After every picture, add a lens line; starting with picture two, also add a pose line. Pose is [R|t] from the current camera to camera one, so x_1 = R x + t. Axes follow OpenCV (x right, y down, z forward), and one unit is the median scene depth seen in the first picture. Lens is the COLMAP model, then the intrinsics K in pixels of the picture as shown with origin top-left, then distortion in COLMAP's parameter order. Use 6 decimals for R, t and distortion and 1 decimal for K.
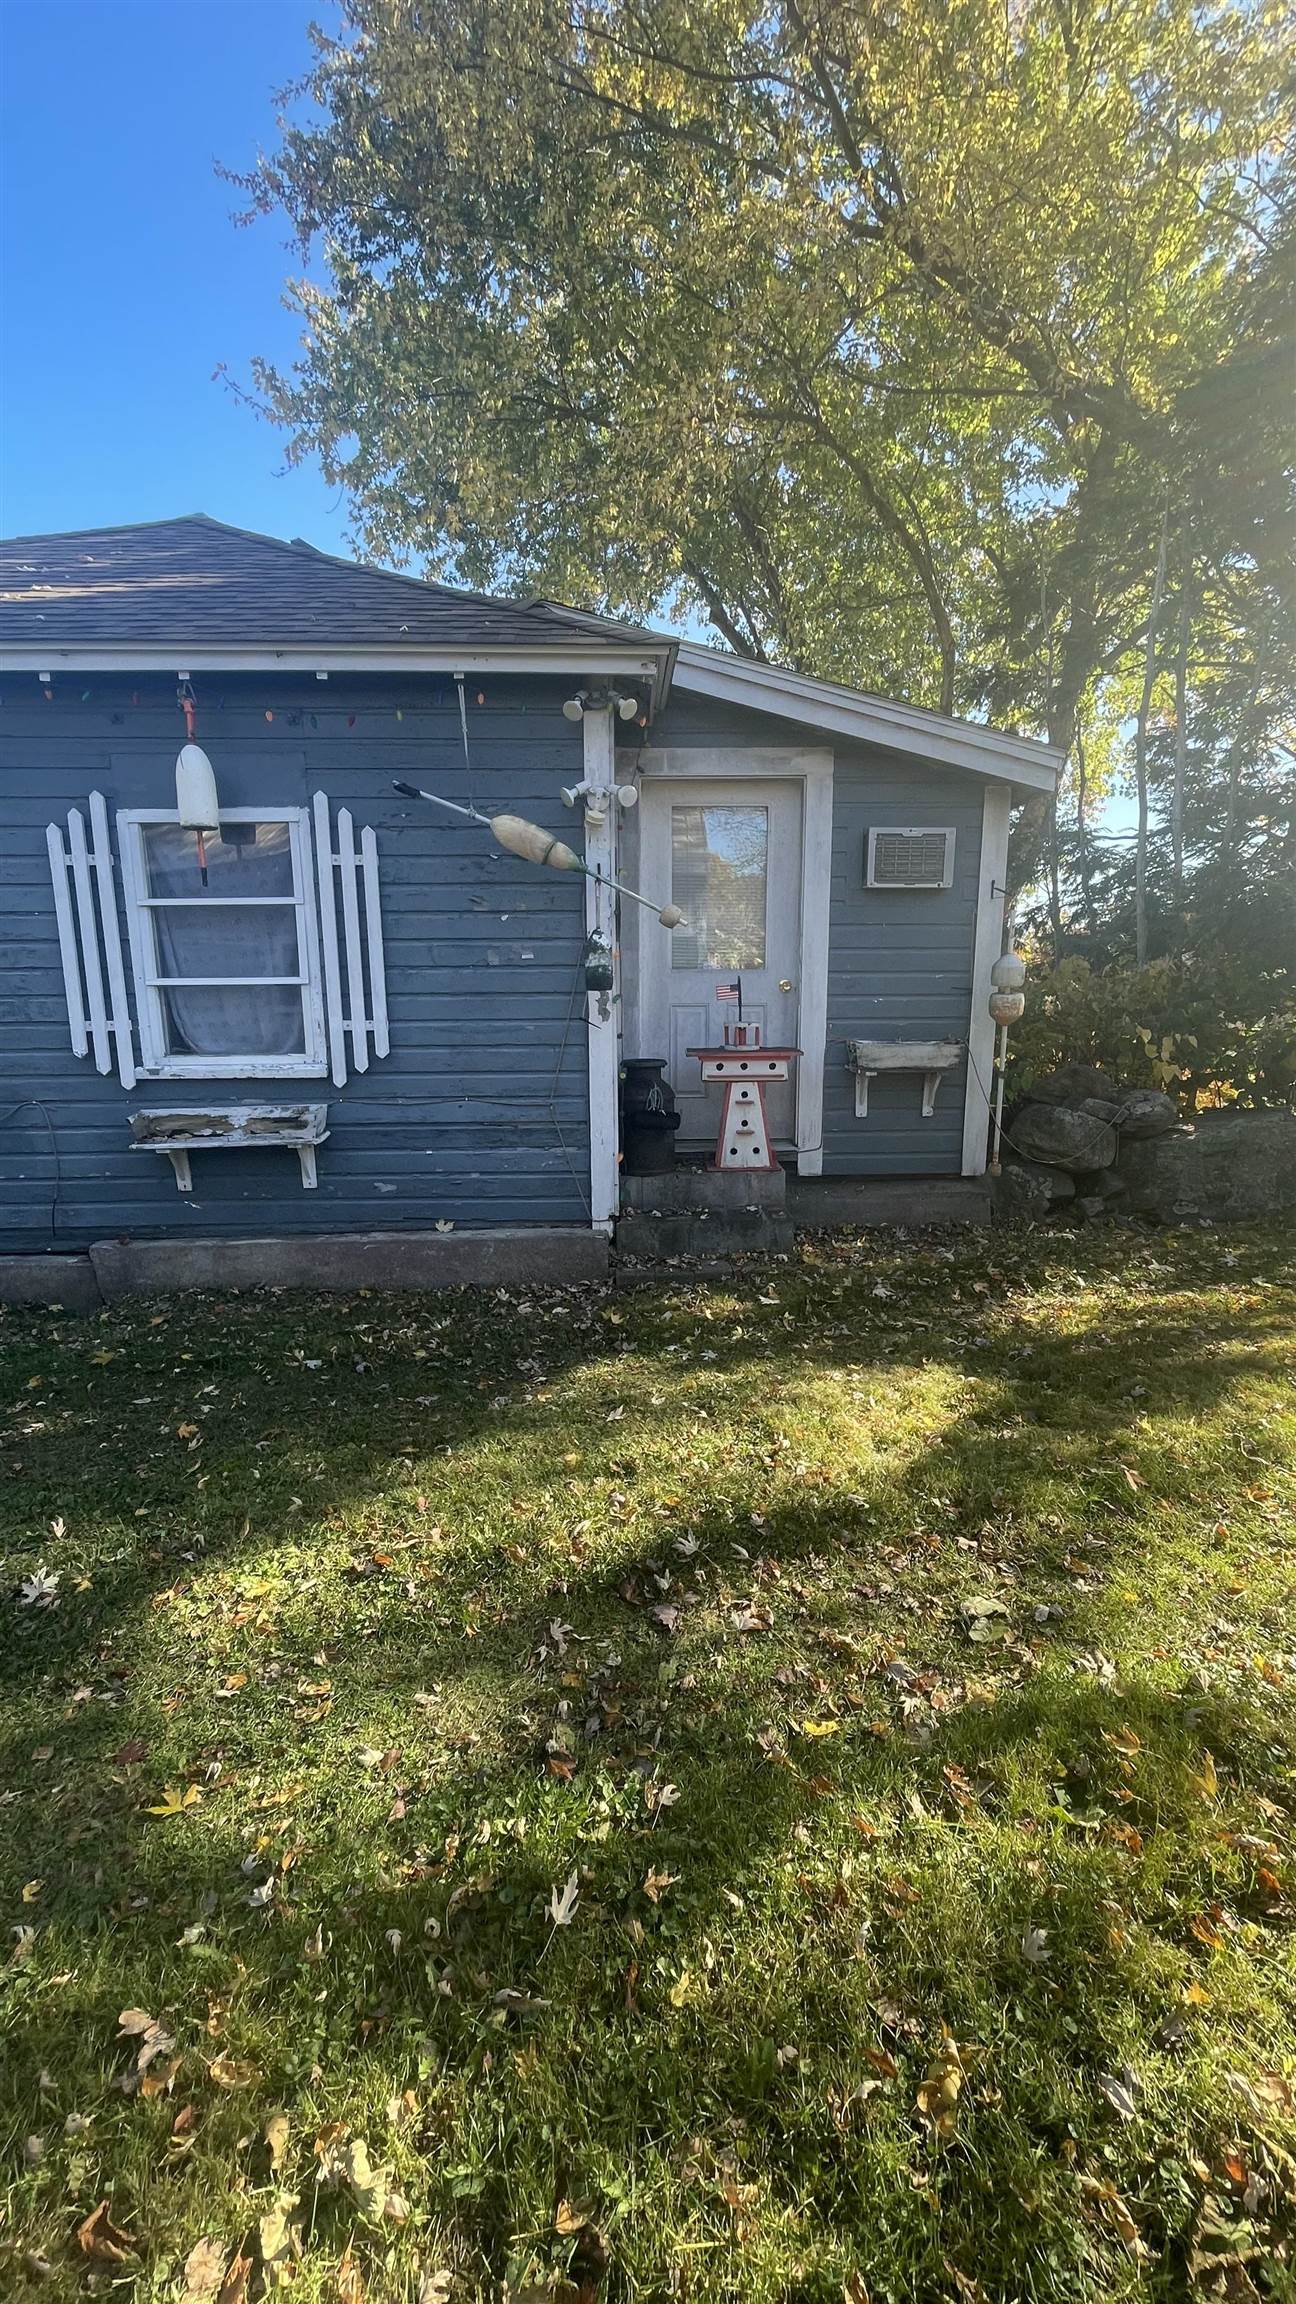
lens RADIAL K [[929.3, 0, 647.8], [0, 929.3, 1149.3], [0, 0, 1]] dist [-0.000799, -0.000382]
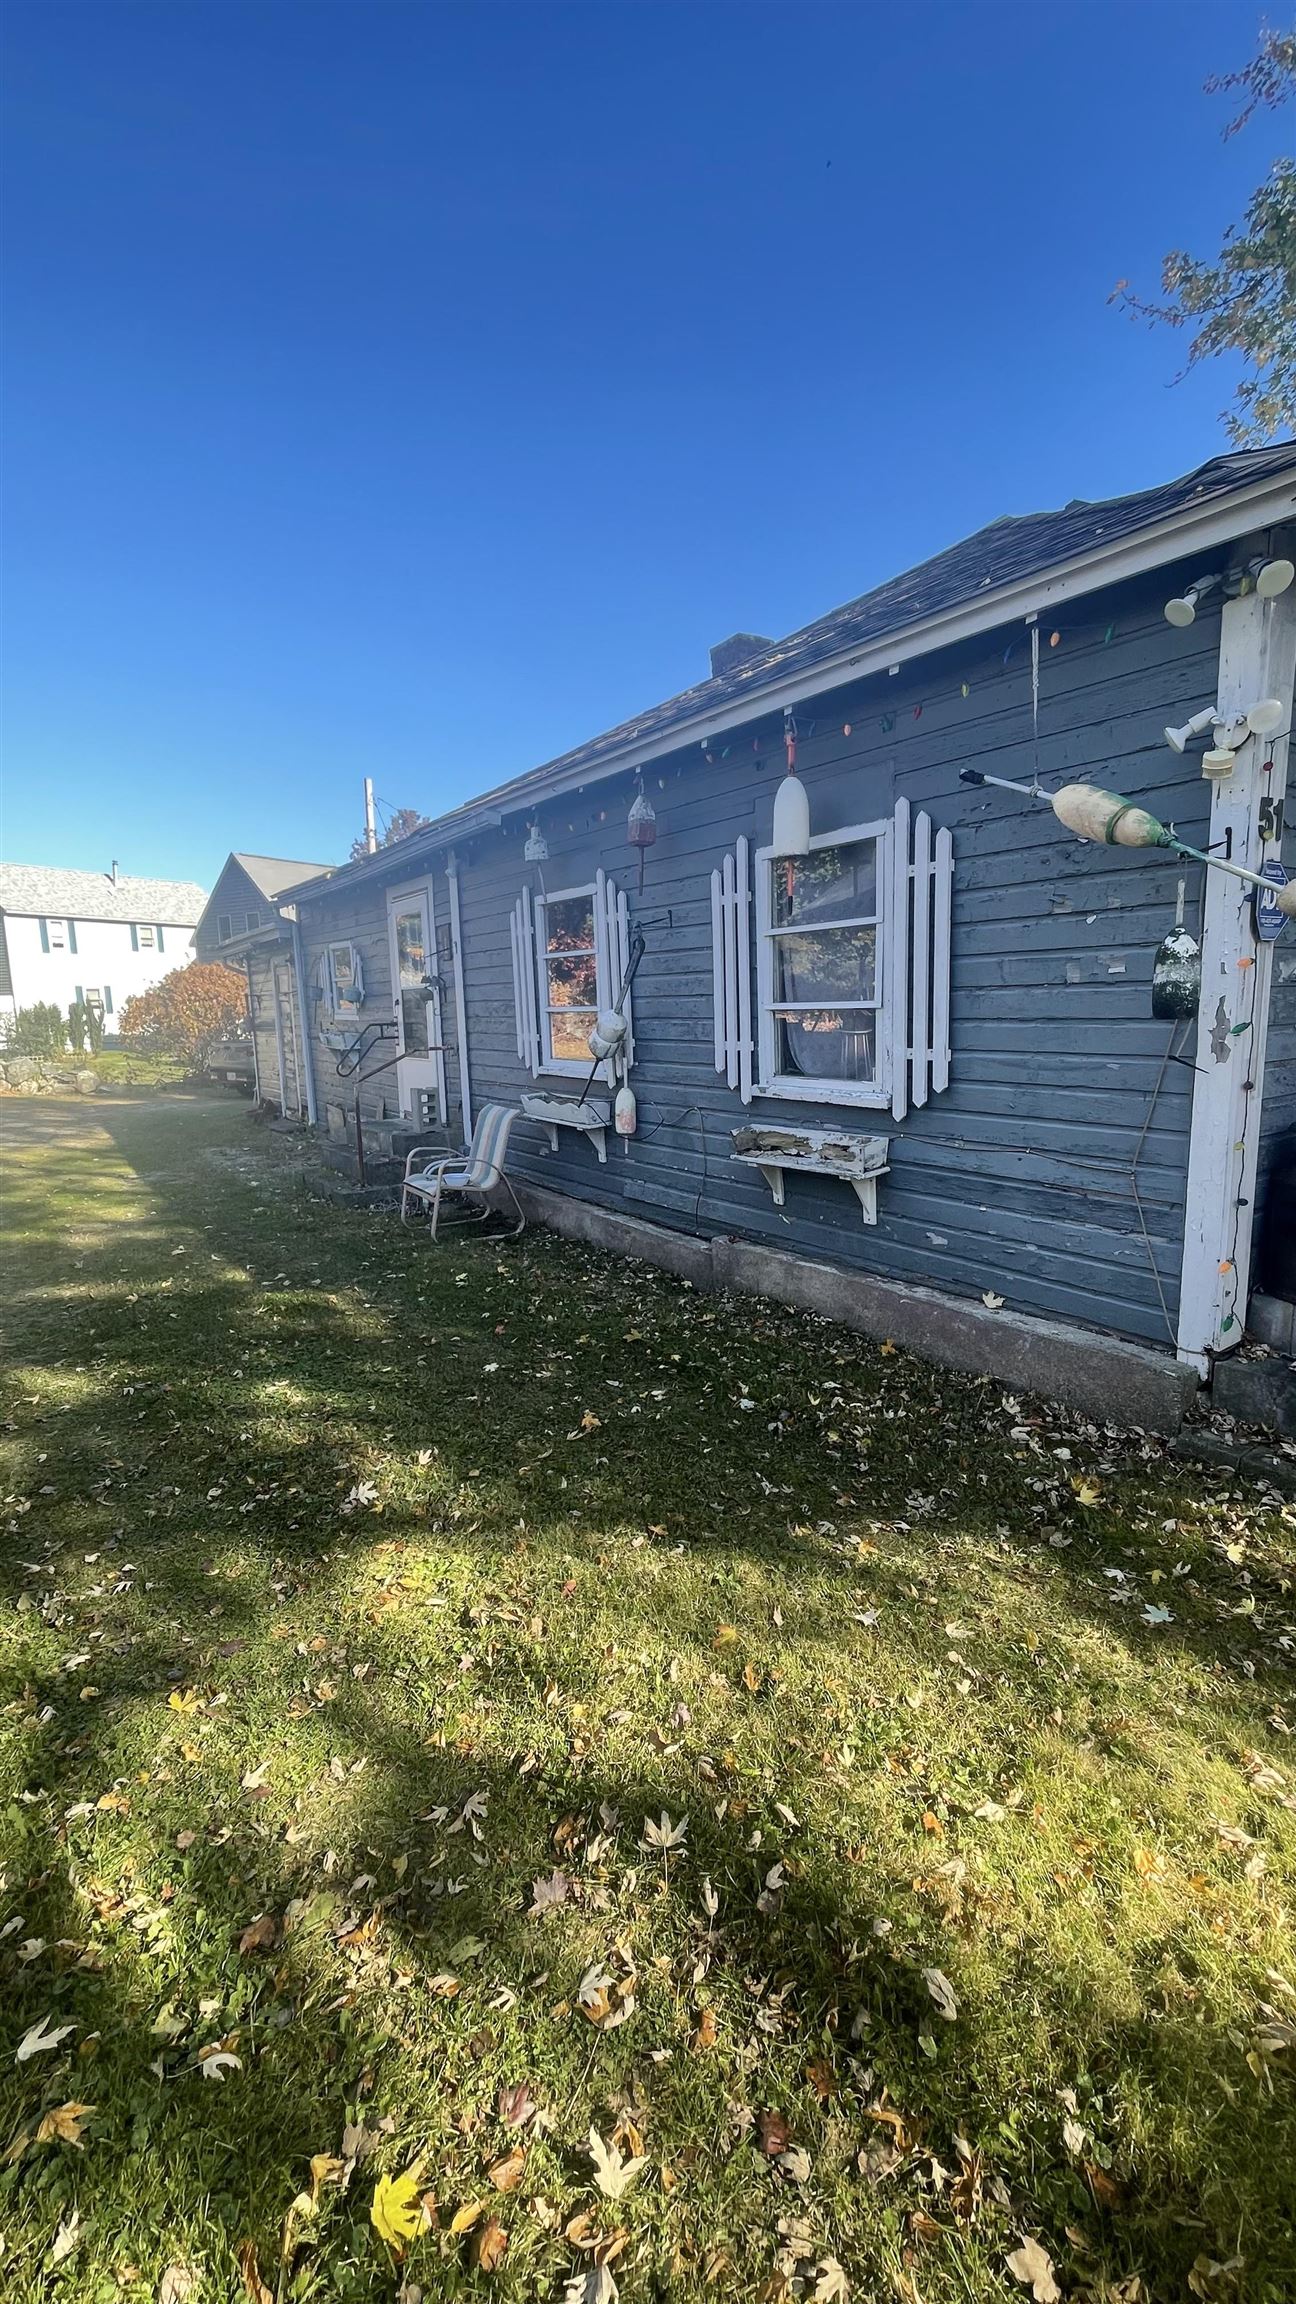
lens RADIAL K [[929.3, 0, 647.8], [0, 929.3, 1149.3], [0, 0, 1]] dist [-0.000799, -0.000382]
pose [[0.557310, 0.123097, -0.821129, 0.286510], [-0.126371, 0.990003, 0.062644, -0.066518], [0.820631, 0.068854, 0.567295, 0.289784]]
